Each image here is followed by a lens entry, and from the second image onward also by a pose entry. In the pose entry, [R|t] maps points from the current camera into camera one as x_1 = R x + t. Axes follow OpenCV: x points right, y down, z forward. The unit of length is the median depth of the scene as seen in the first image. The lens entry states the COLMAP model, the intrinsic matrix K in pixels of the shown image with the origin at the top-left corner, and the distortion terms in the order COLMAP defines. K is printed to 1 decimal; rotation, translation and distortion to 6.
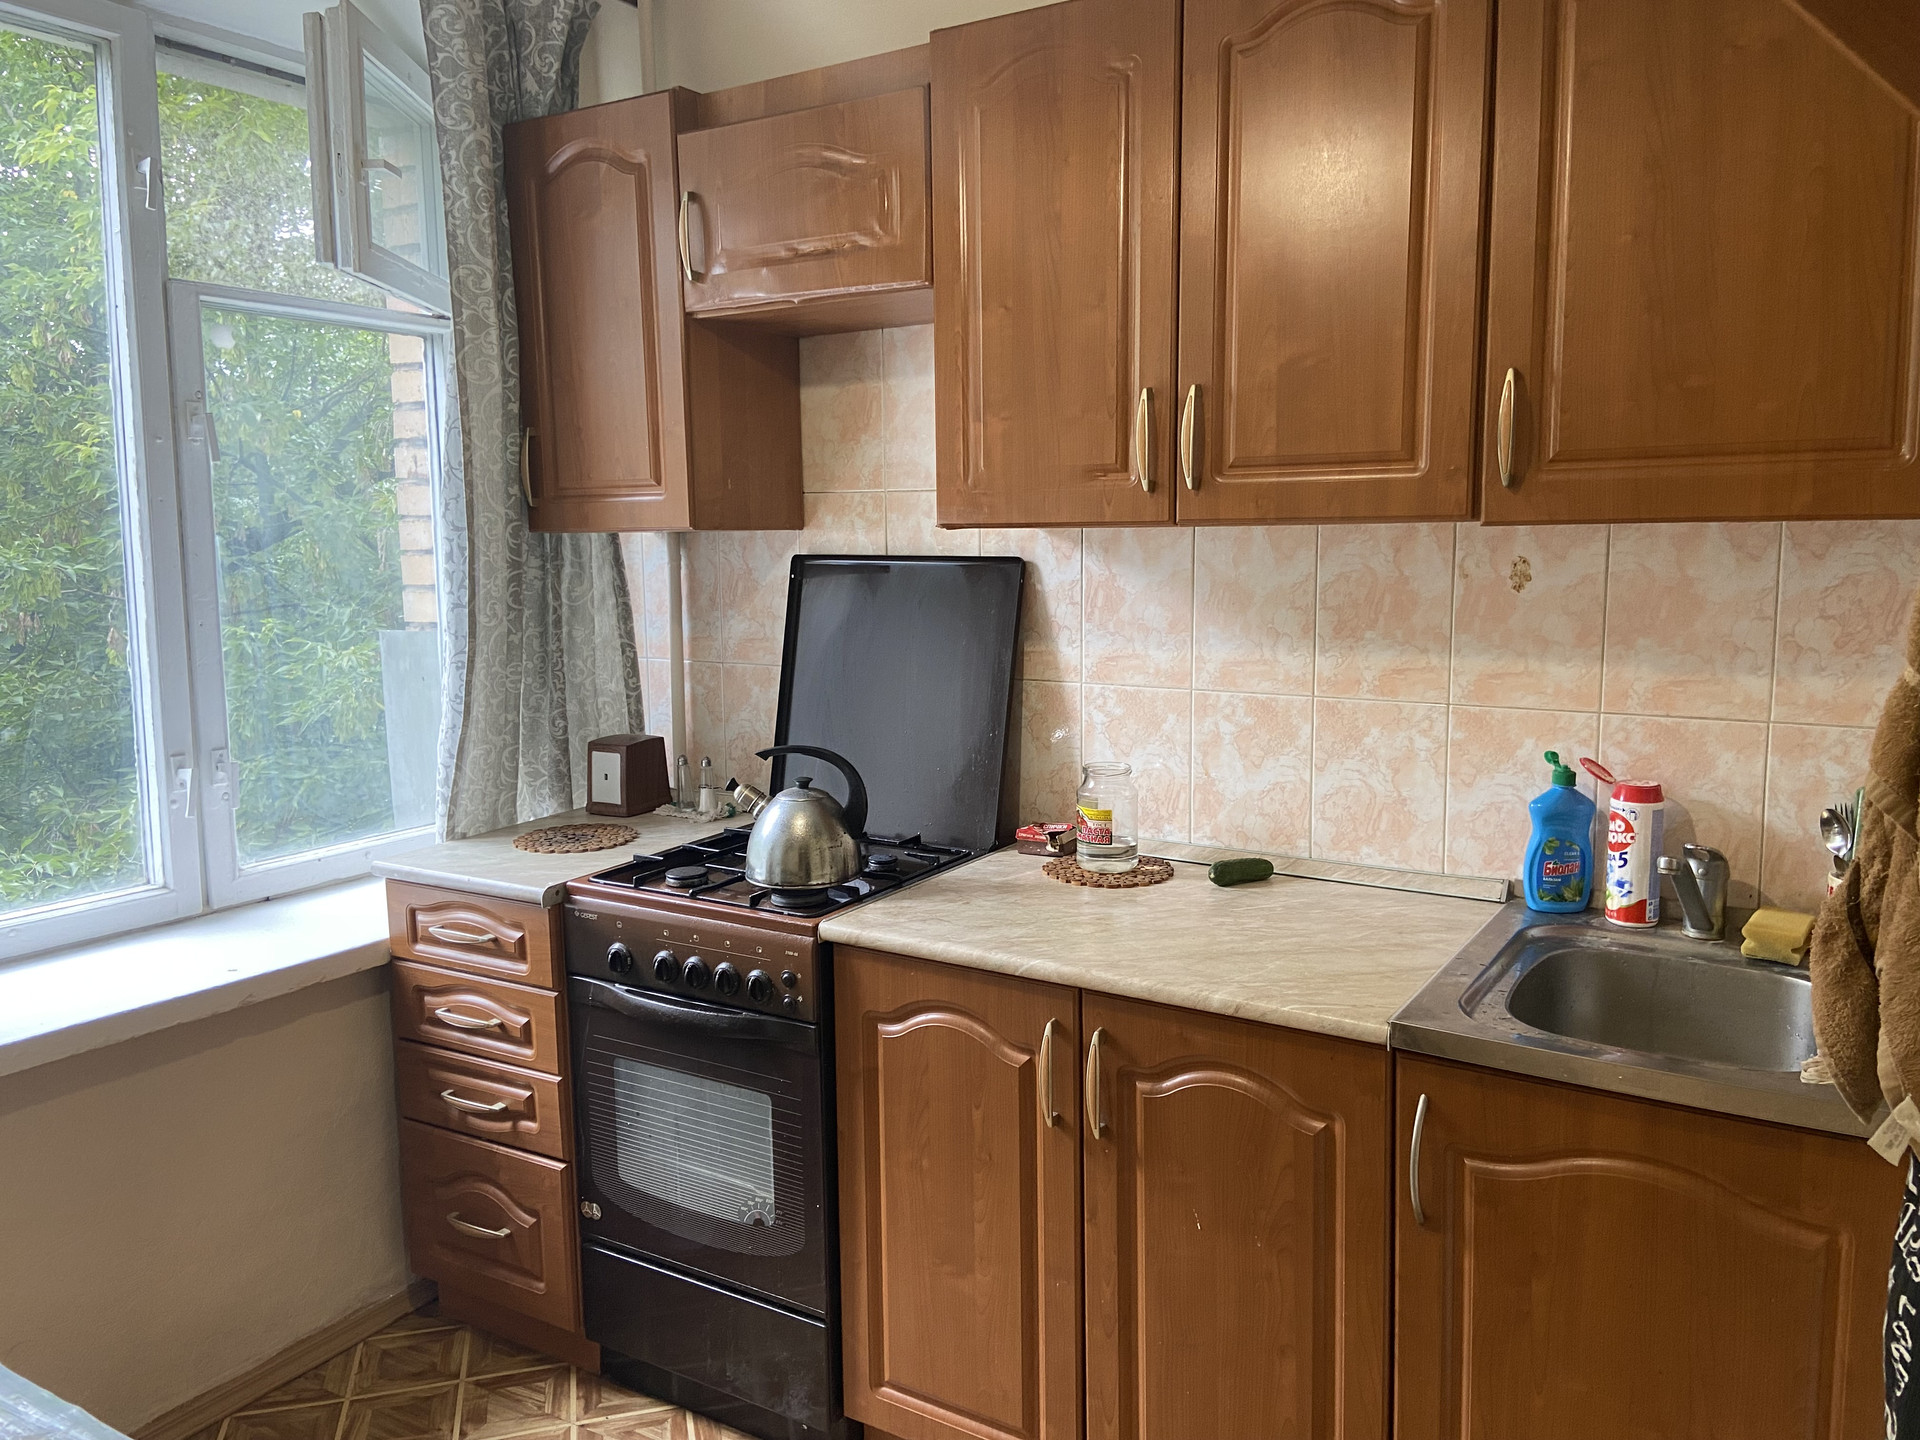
lens RADIAL K [[1444.8, 0, 980.0], [0, 1444.8, 702.9], [0, 0, 1]] dist [0.124076, -0.155879]
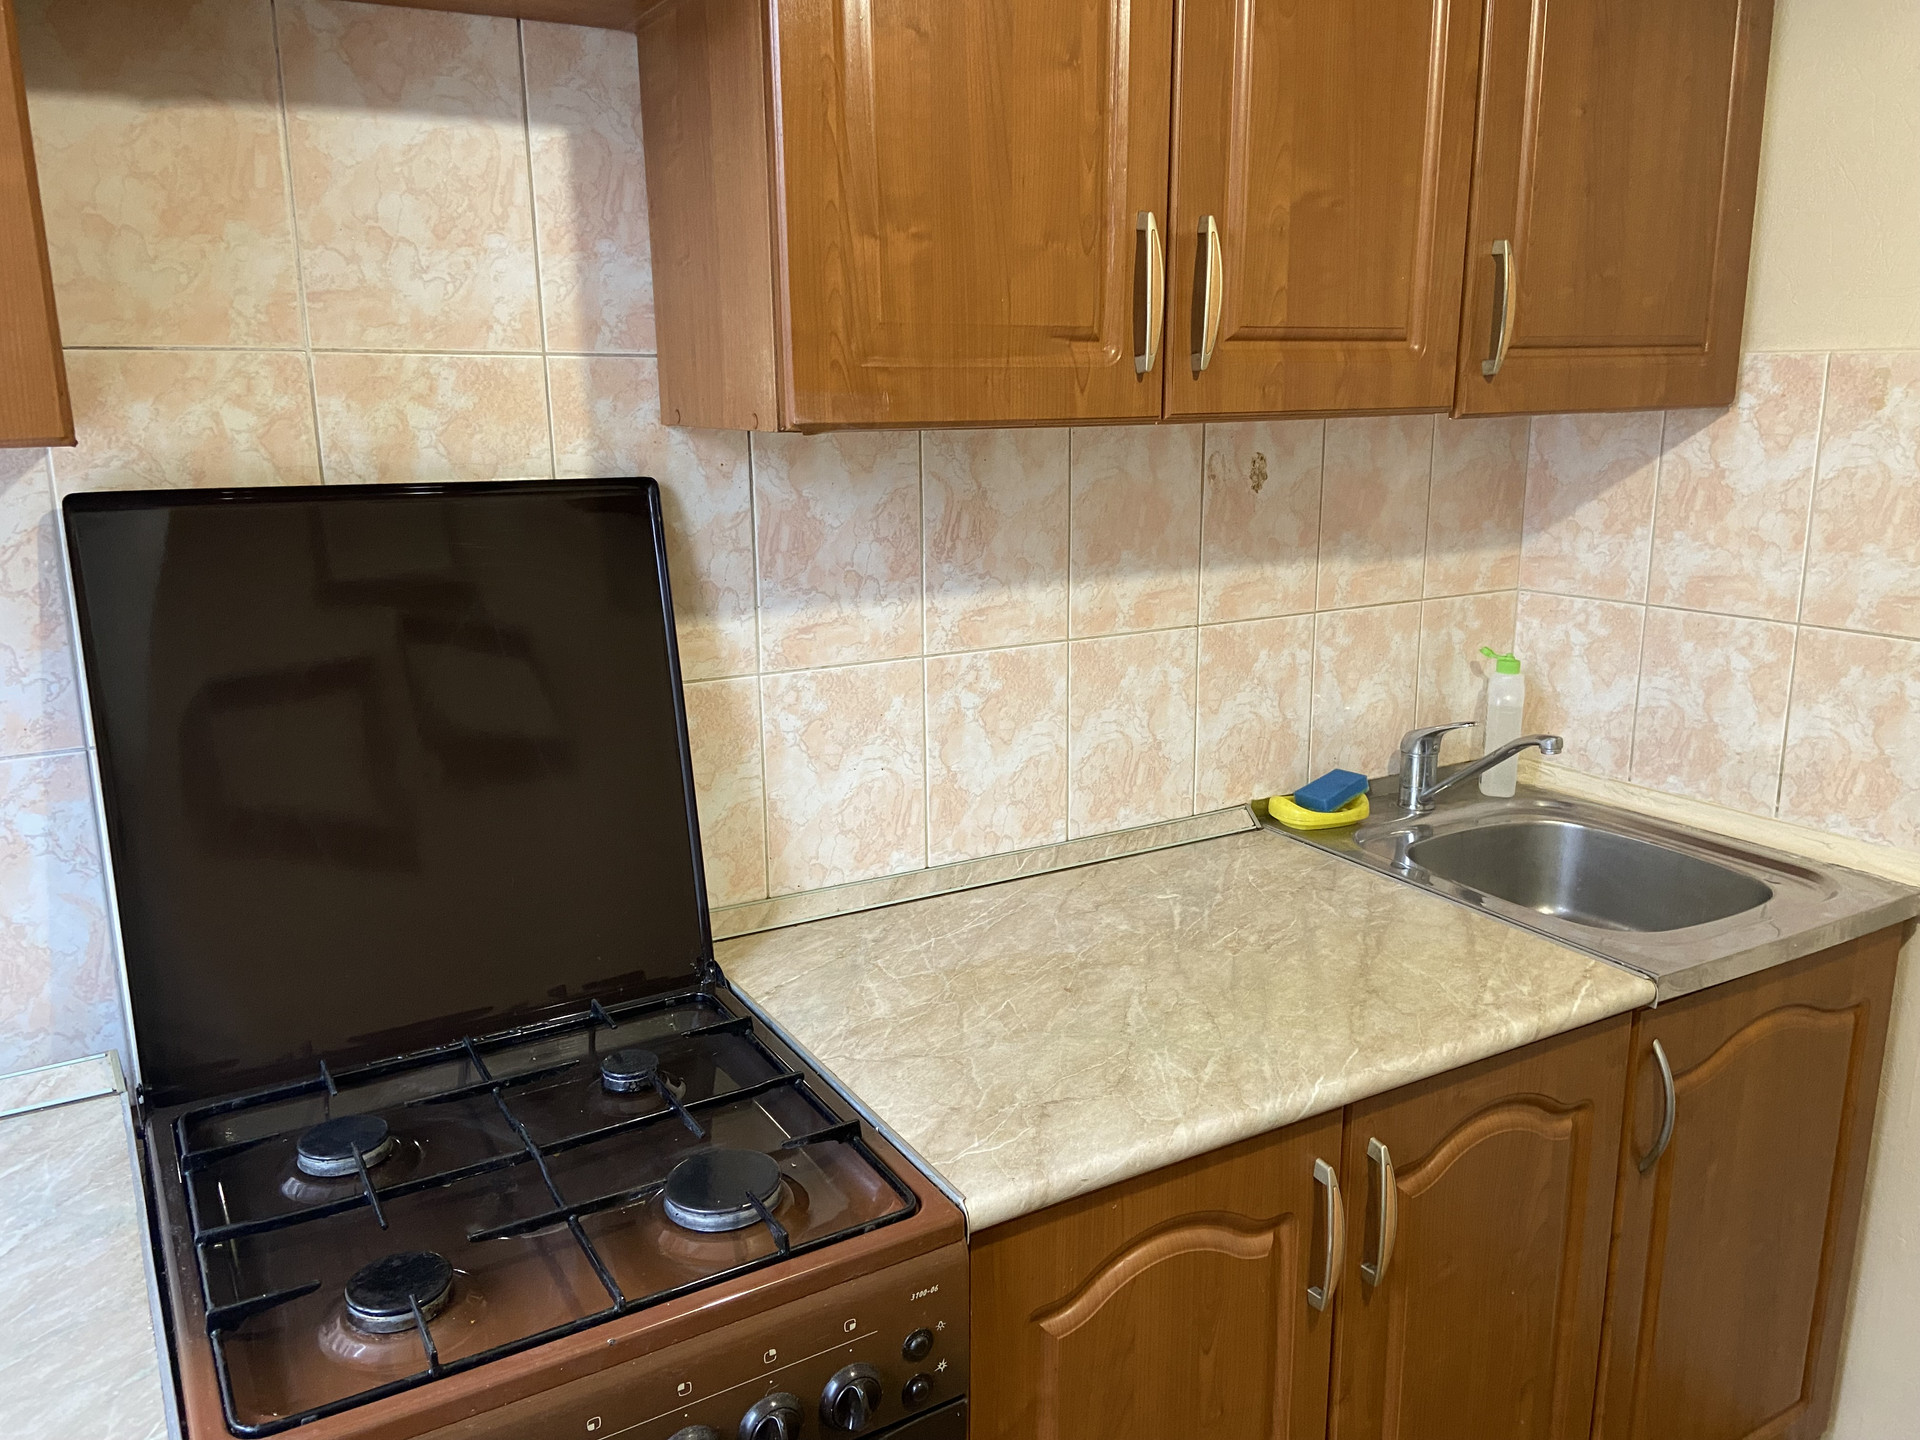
lens RADIAL K [[1444.8, 0, 982.9], [0, 1444.8, 708.7], [0, 0, 1]] dist [0.124076, -0.155879]
pose [[0.452274, -0.187262, 0.871998, -0.471864], [0.111183, 0.981920, 0.153201, -0.091283], [-0.884921, 0.027663, 0.464918, 0.663955]]
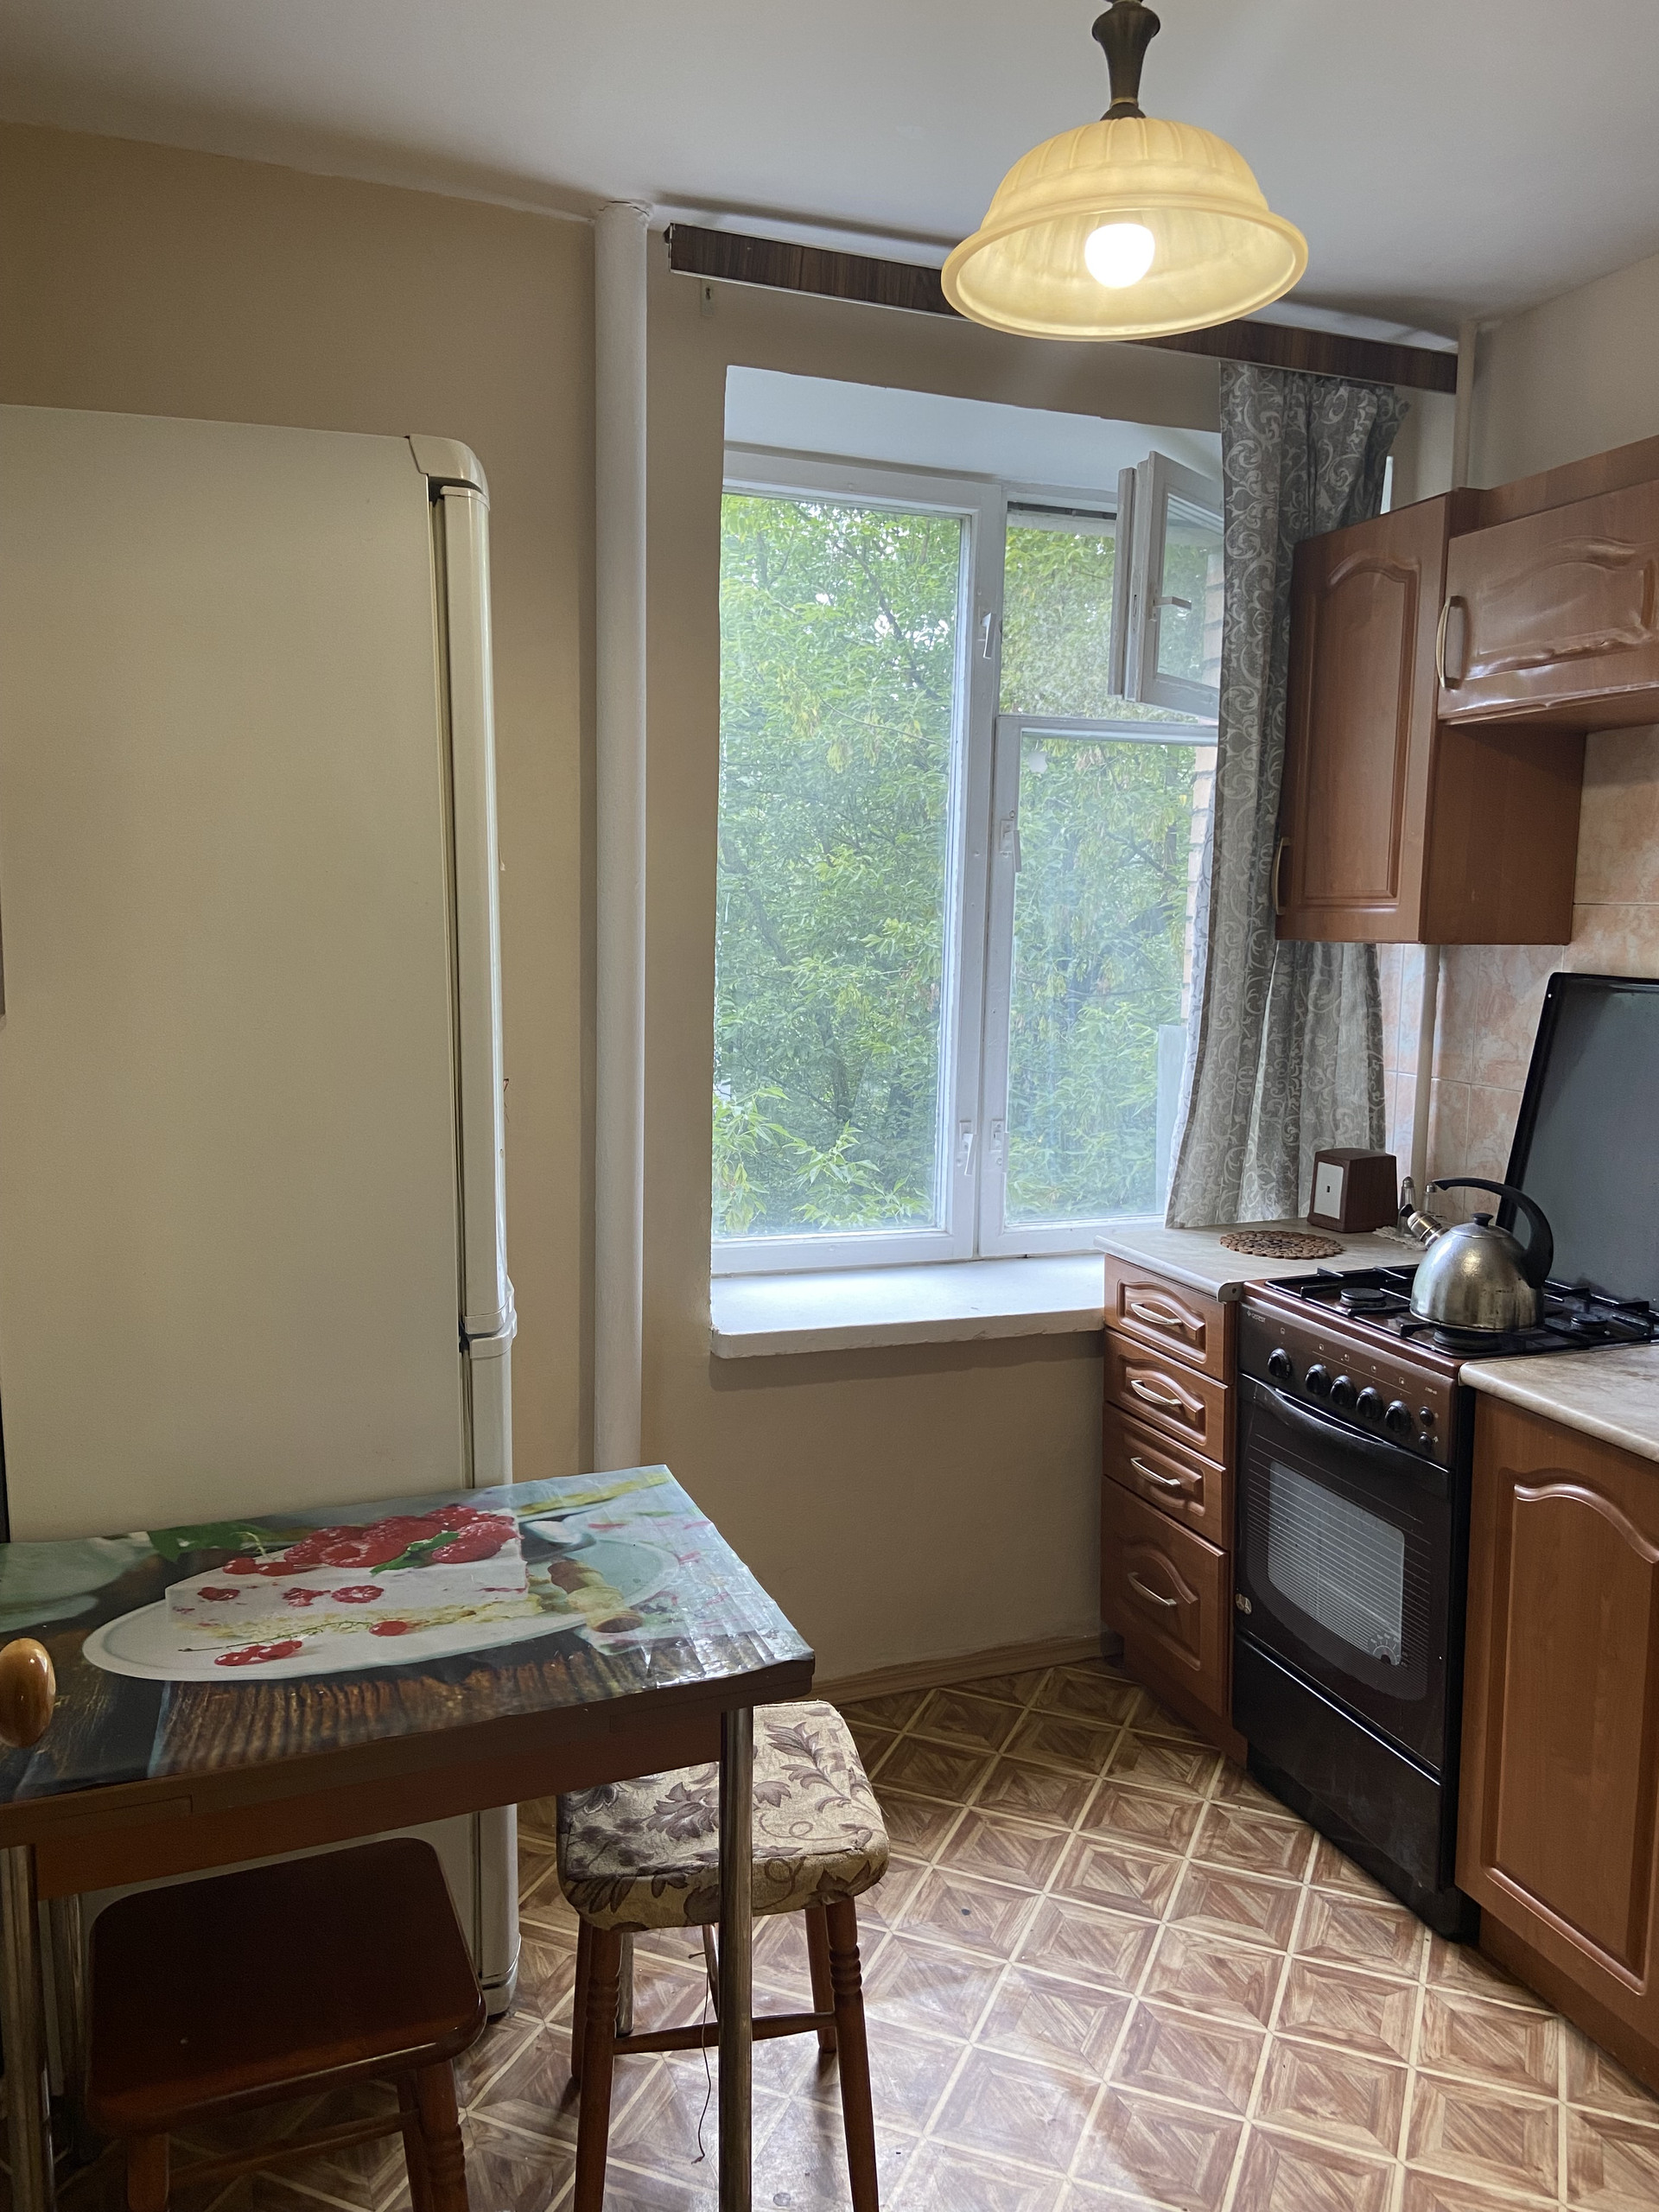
lens RADIAL K [[1664.5, 0, 837.9], [0, 1664.5, 1098.7], [0, 0, 1]] dist [0.124076, -0.155879]
pose [[0.786798, 0.095737, -0.609740, 0.203257], [-0.097544, 0.994769, 0.030323, -0.014718], [0.609453, 0.035619, 0.792021, -0.123254]]
